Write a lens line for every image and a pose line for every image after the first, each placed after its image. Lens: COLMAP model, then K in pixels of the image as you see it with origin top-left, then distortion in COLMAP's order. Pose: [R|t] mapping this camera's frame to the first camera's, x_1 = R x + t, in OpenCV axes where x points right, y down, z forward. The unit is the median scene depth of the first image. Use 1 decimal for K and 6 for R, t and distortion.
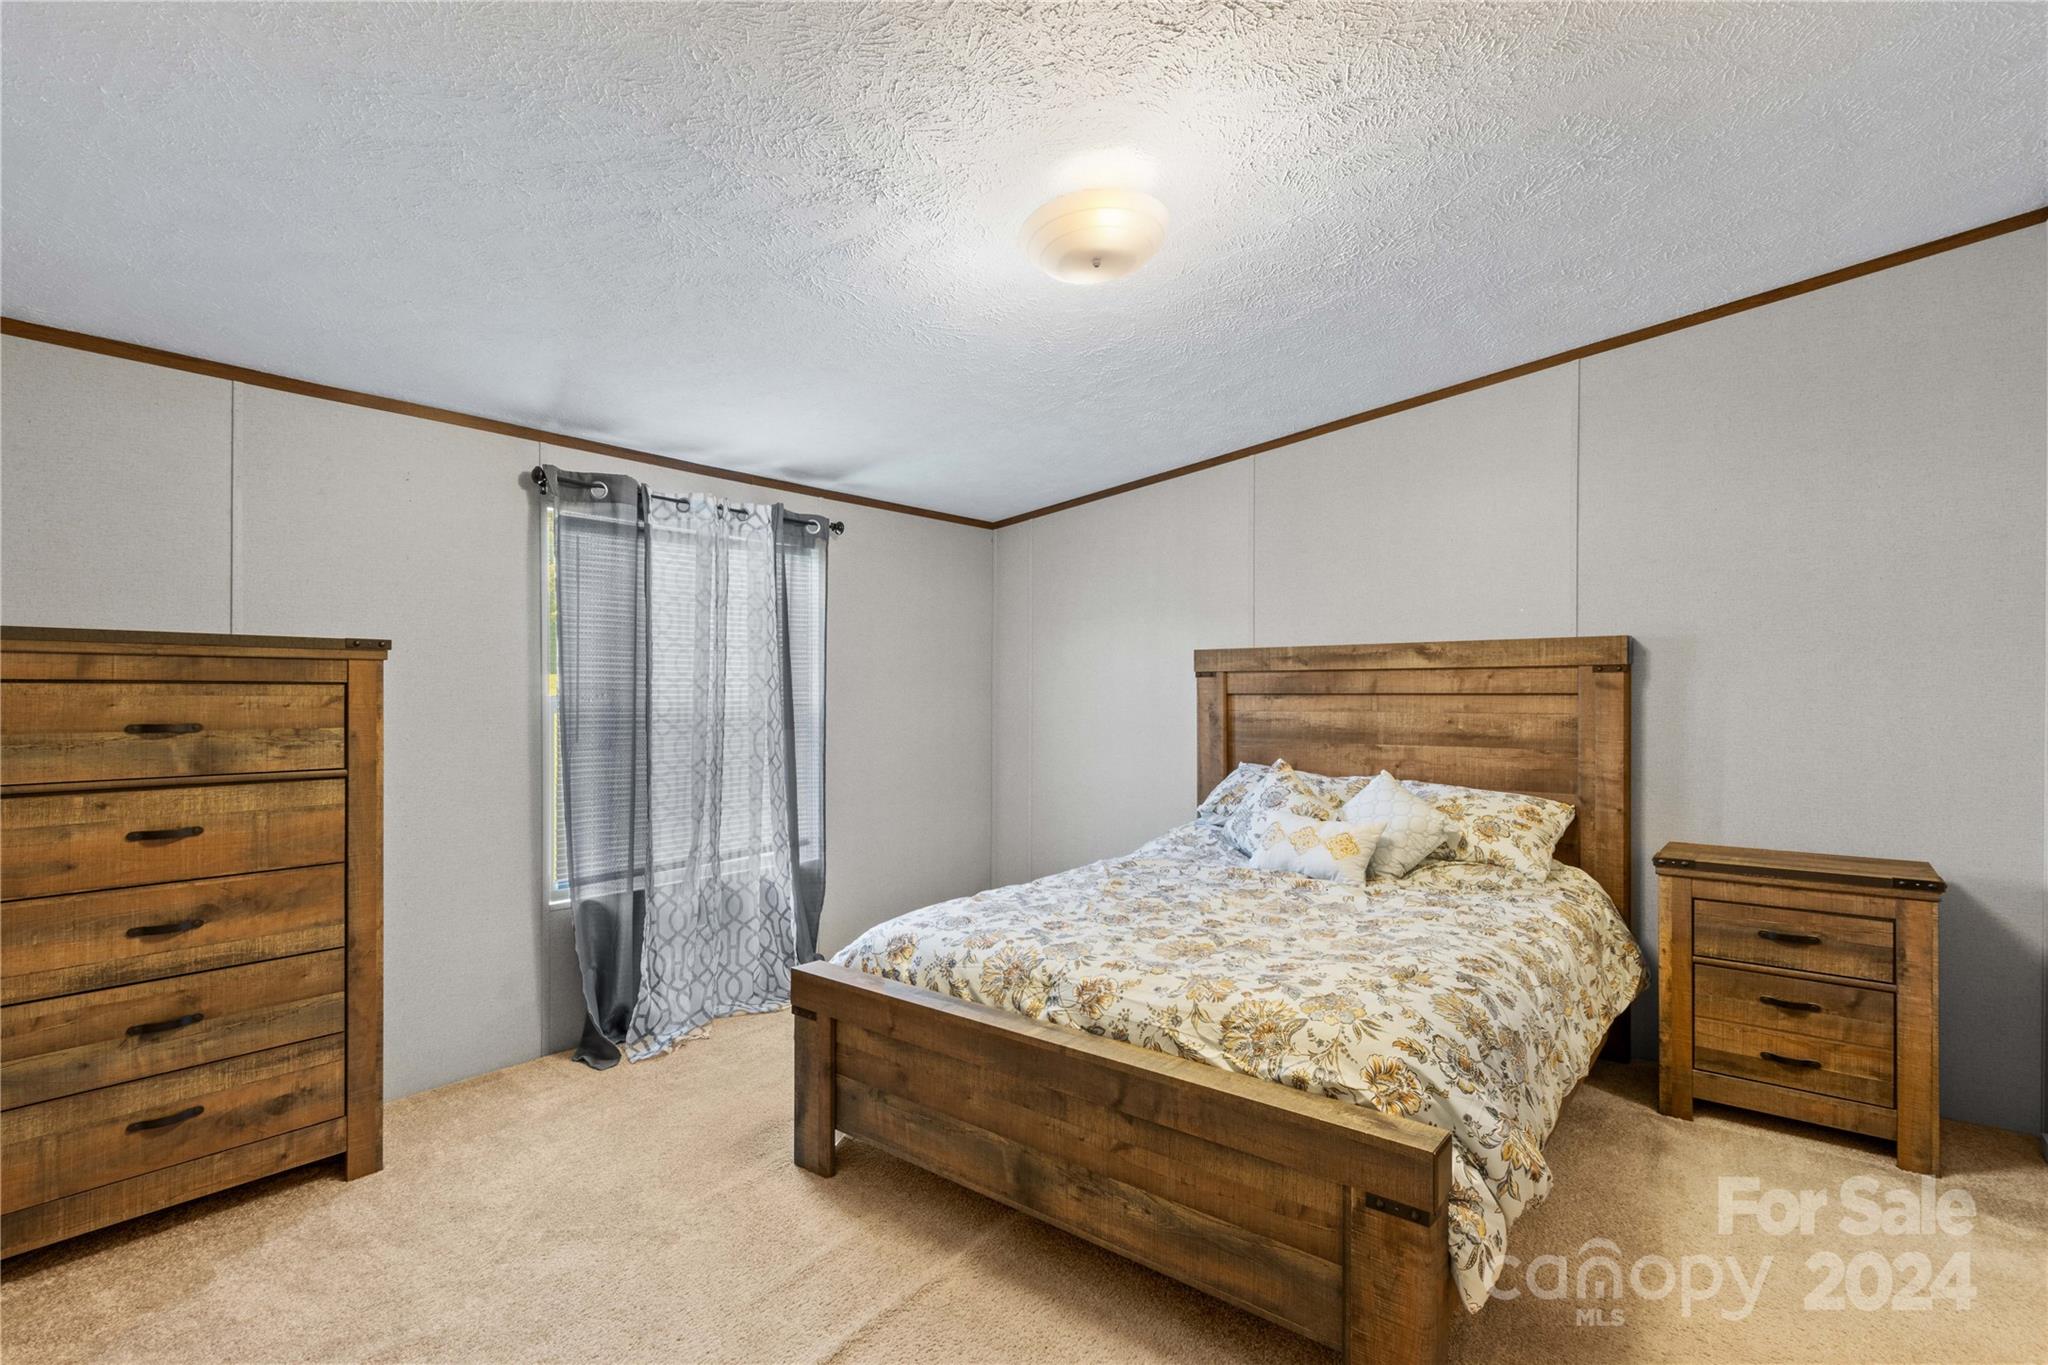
lens RADIAL K [[951.5, 0, 1027.5], [0, 951.5, 694.0], [0, 0, 1]] dist [0.007409, -0.003309]
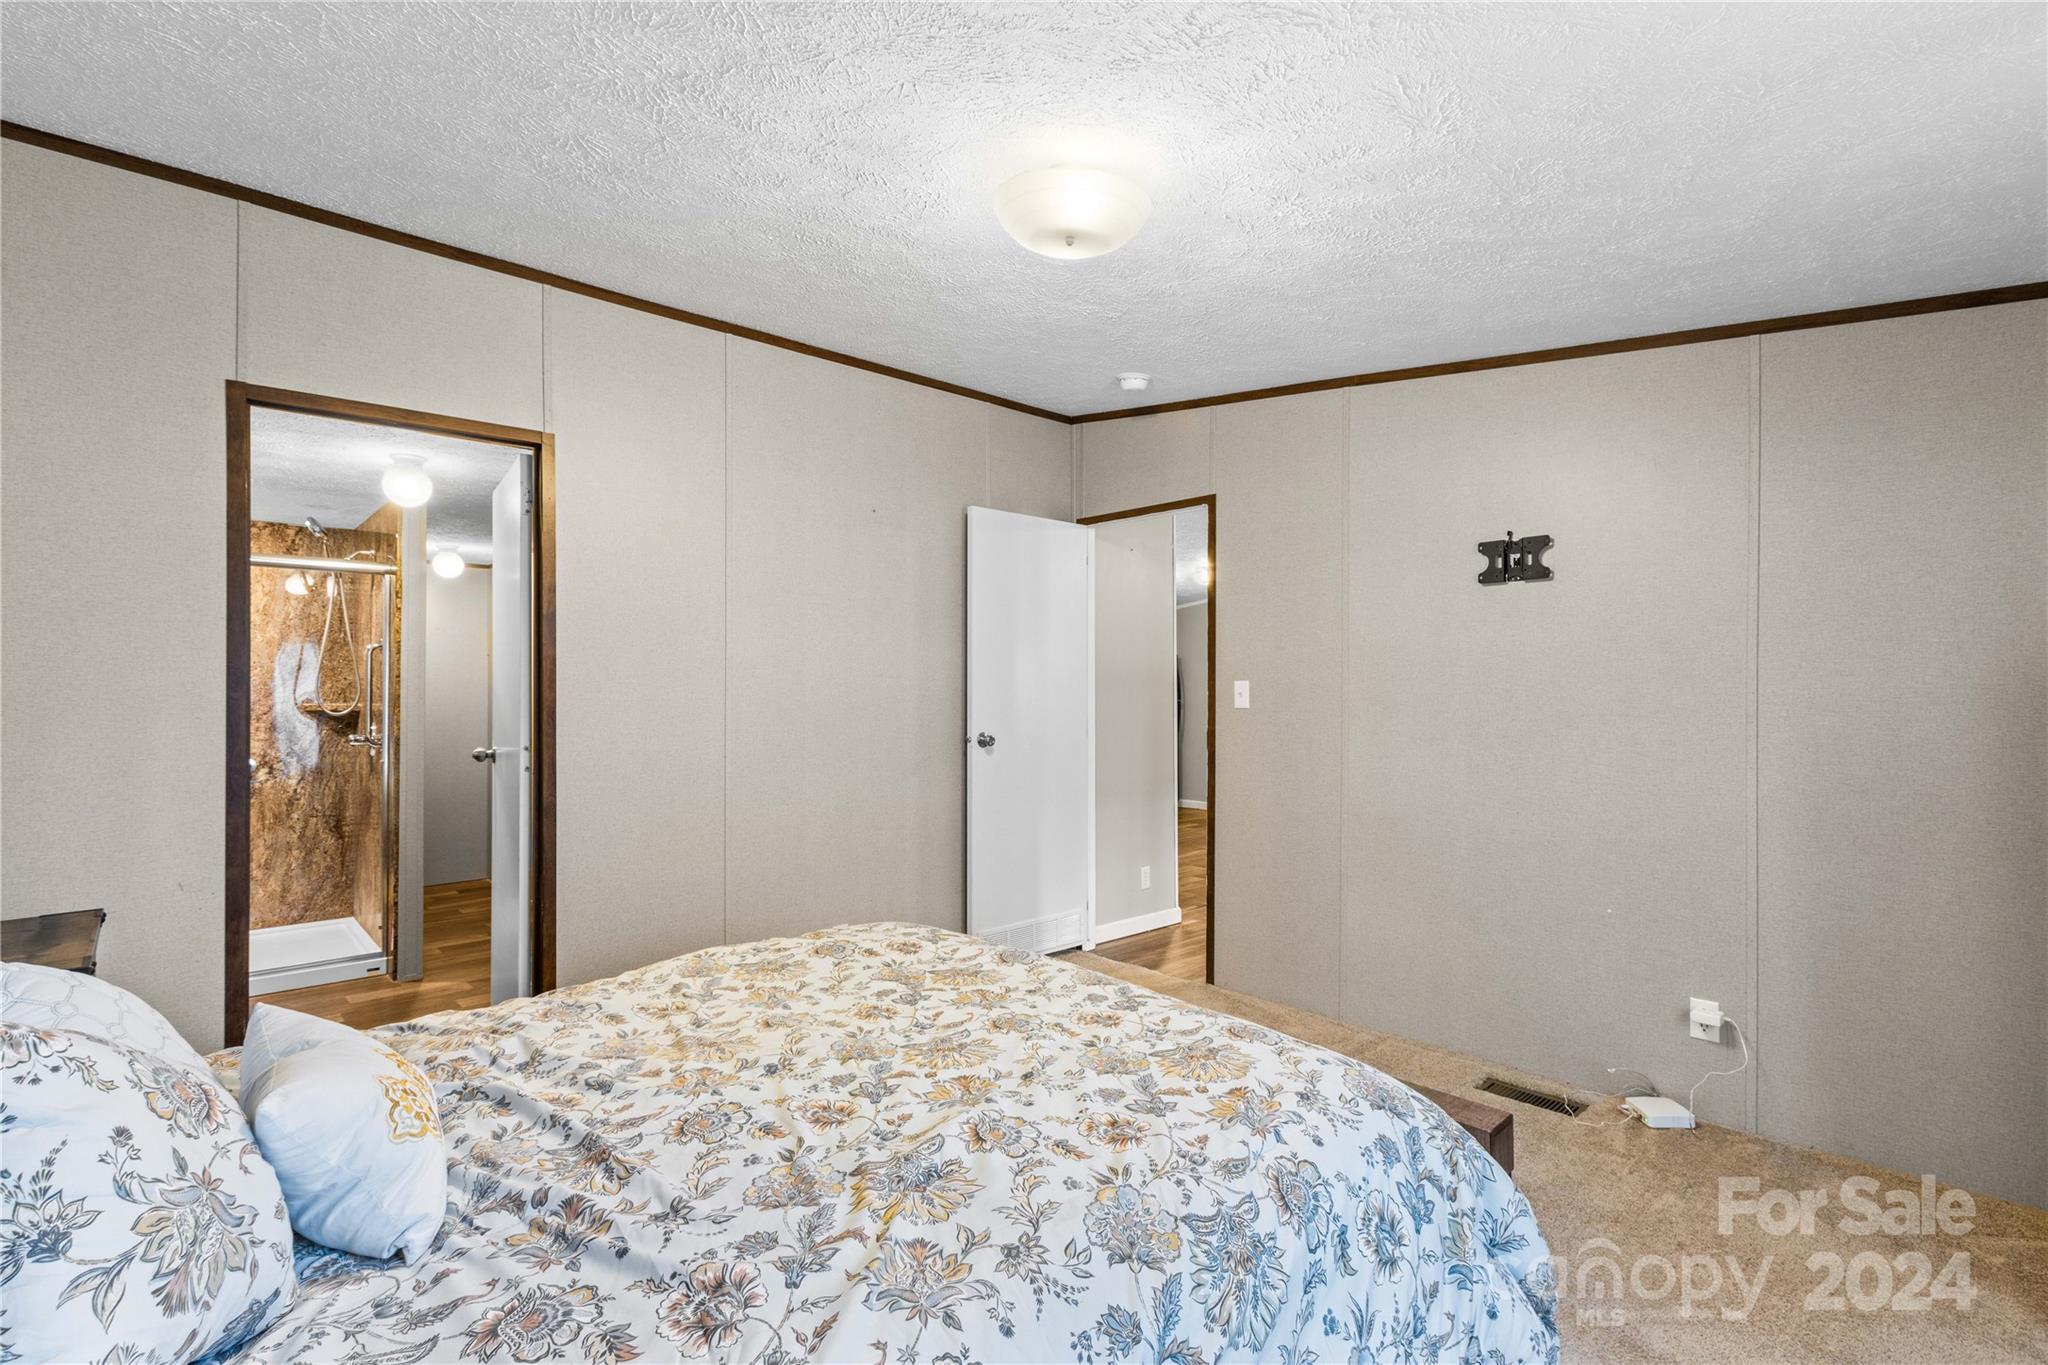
lens RADIAL K [[951.5, 0, 1012.2], [0, 951.5, 693.5], [0, 0, 1]] dist [0.007409, -0.003309]
pose [[-0.984882, -0.003886, 0.173185, -0.003732], [-0.003754, 0.999992, 0.001094, -0.004450], [-0.173188, 0.000427, -0.984889, 1.661362]]
